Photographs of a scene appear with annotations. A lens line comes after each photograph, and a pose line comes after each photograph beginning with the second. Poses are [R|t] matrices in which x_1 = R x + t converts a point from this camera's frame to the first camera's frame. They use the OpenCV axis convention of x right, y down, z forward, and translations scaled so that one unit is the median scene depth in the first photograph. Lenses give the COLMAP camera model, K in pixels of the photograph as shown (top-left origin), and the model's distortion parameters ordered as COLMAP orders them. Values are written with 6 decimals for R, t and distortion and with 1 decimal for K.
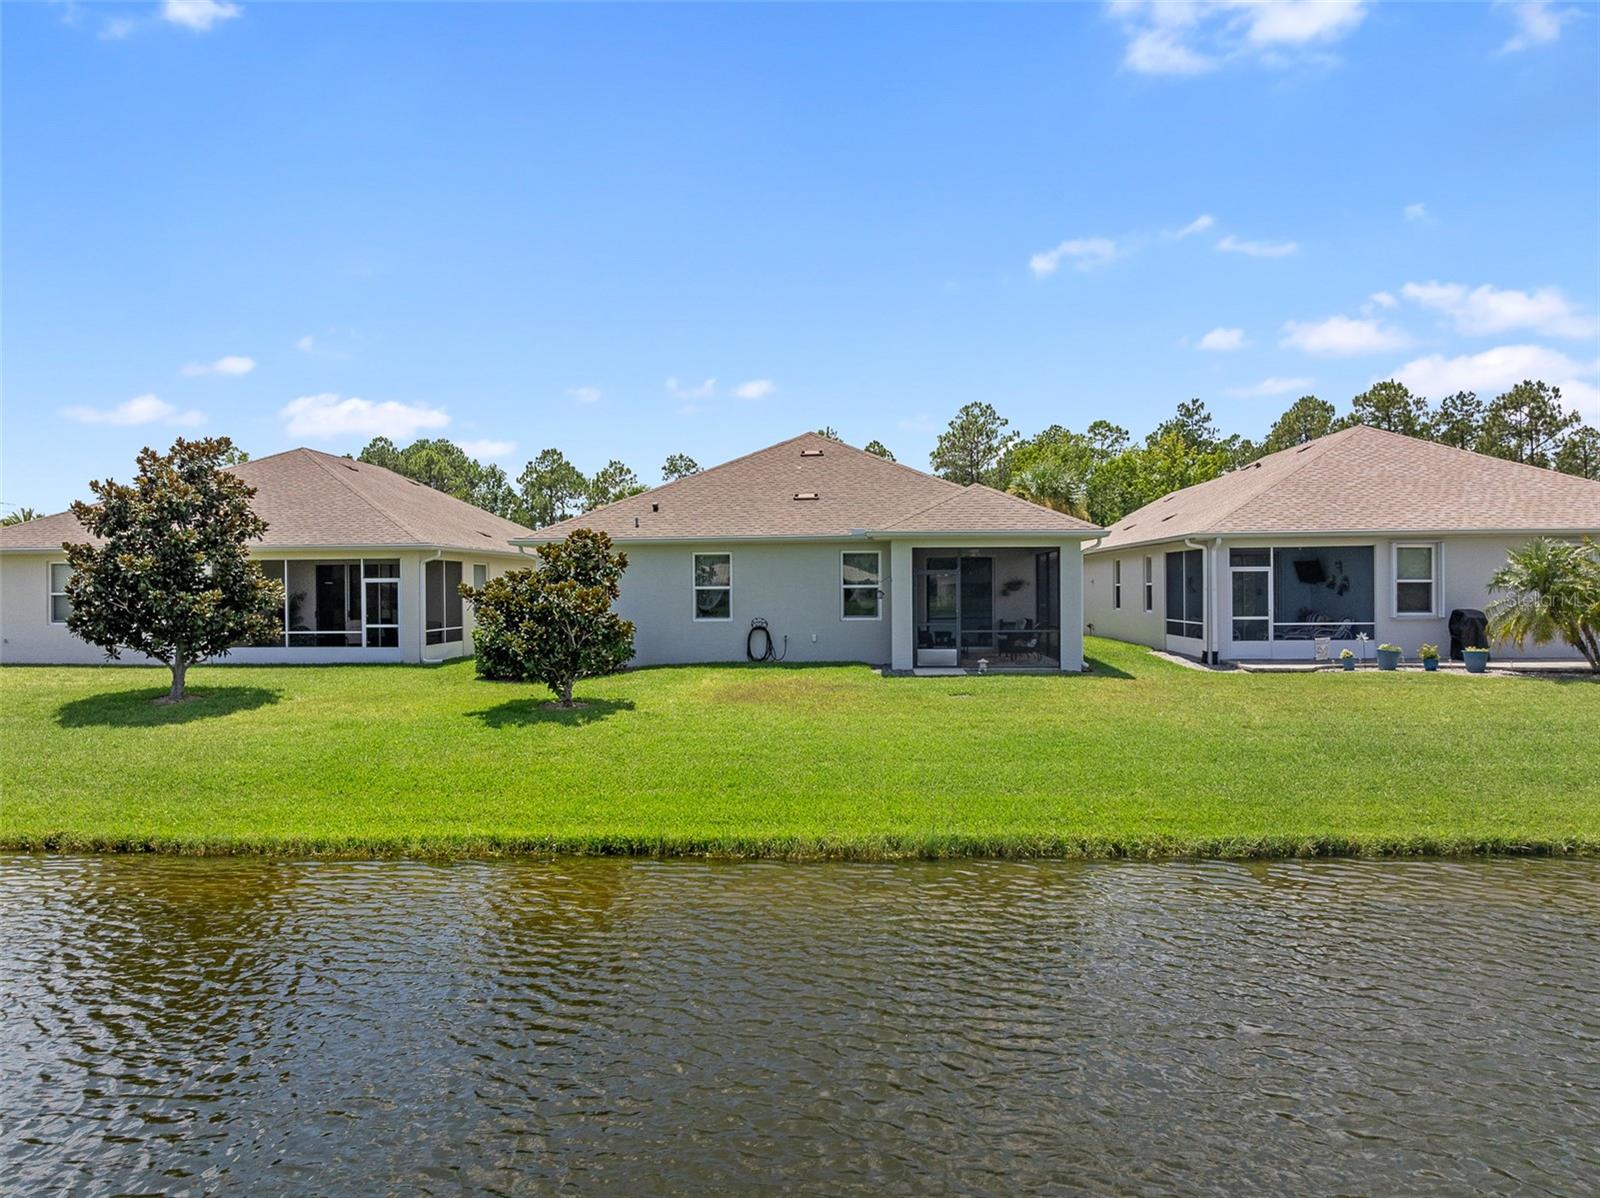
lens RADIAL K [[1125.9, 0, 798.1], [0, 1125.9, 592.0], [0, 0, 1]] dist [-0.009899, -0.003971]
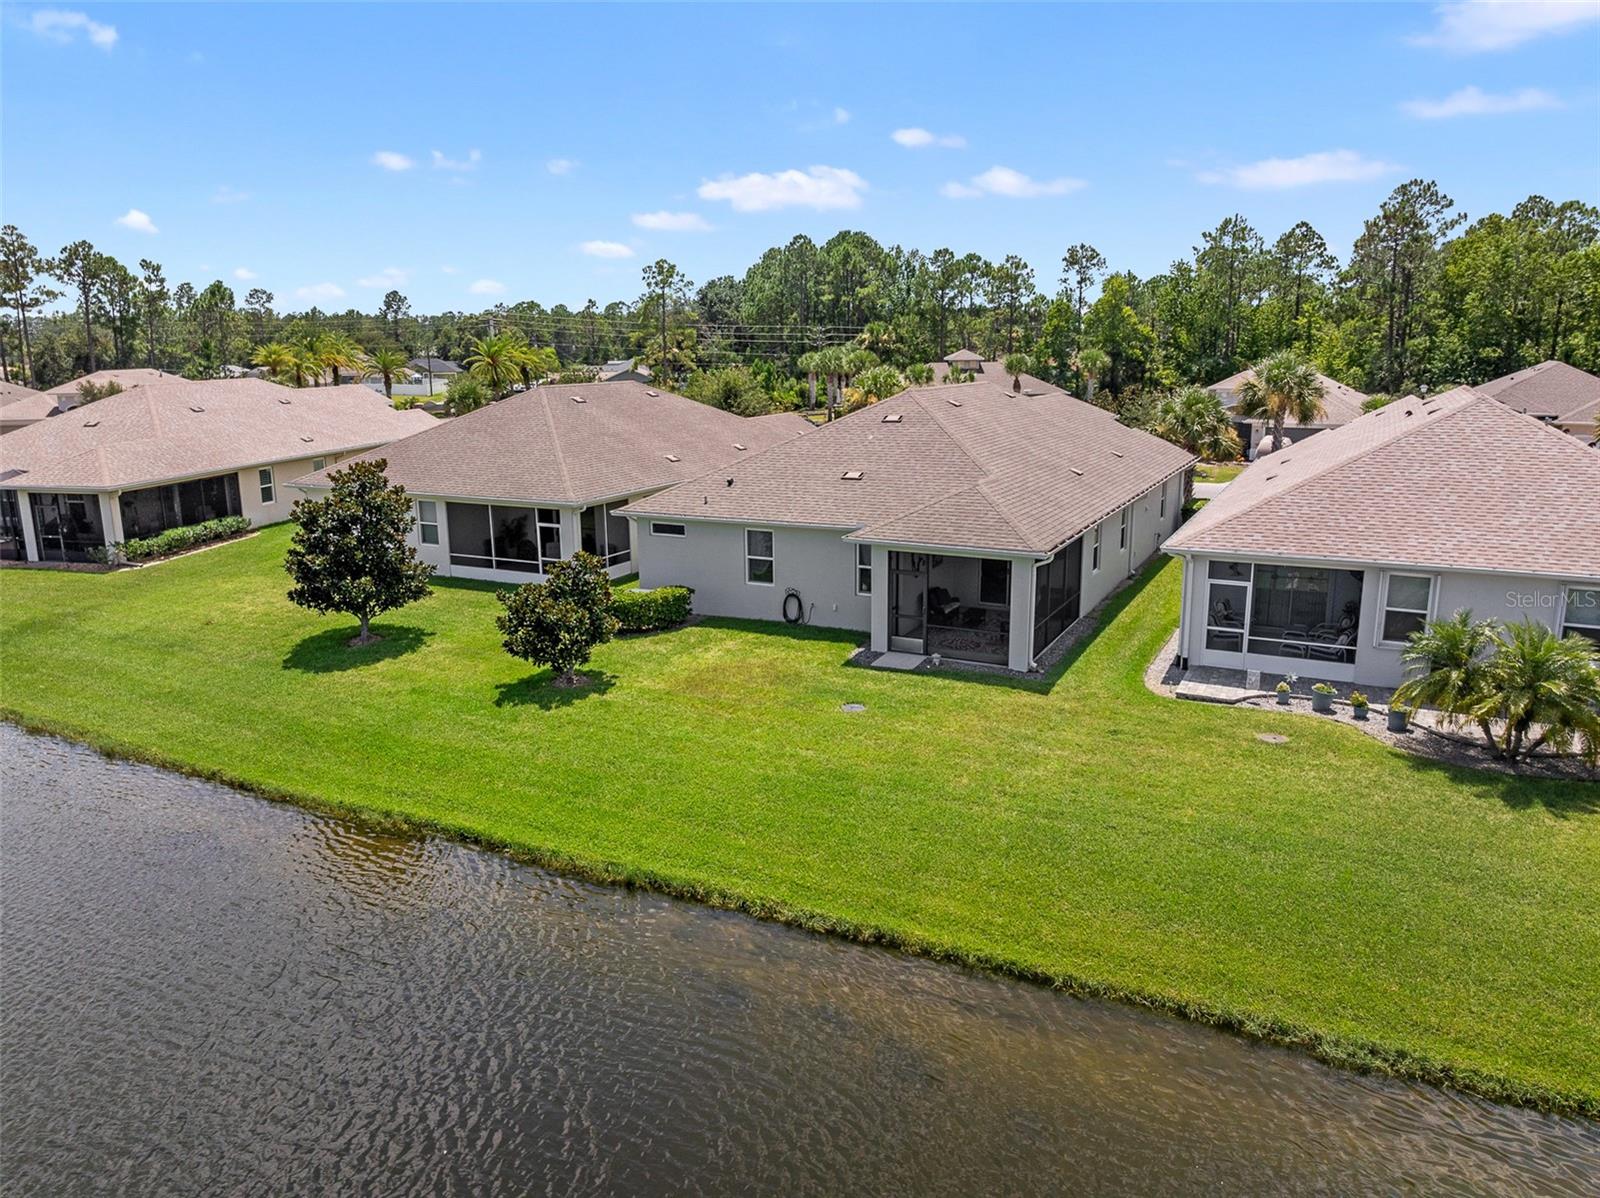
lens RADIAL K [[1125.9, 0, 804.3], [0, 1125.9, 602.5], [0, 0, 1]] dist [-0.009899, -0.003971]
pose [[0.913599, 0.089717, -0.396595, 0.458403], [0.003489, 0.973589, 0.228281, -0.236971], [0.406601, -0.209941, 0.889157, -0.061918]]
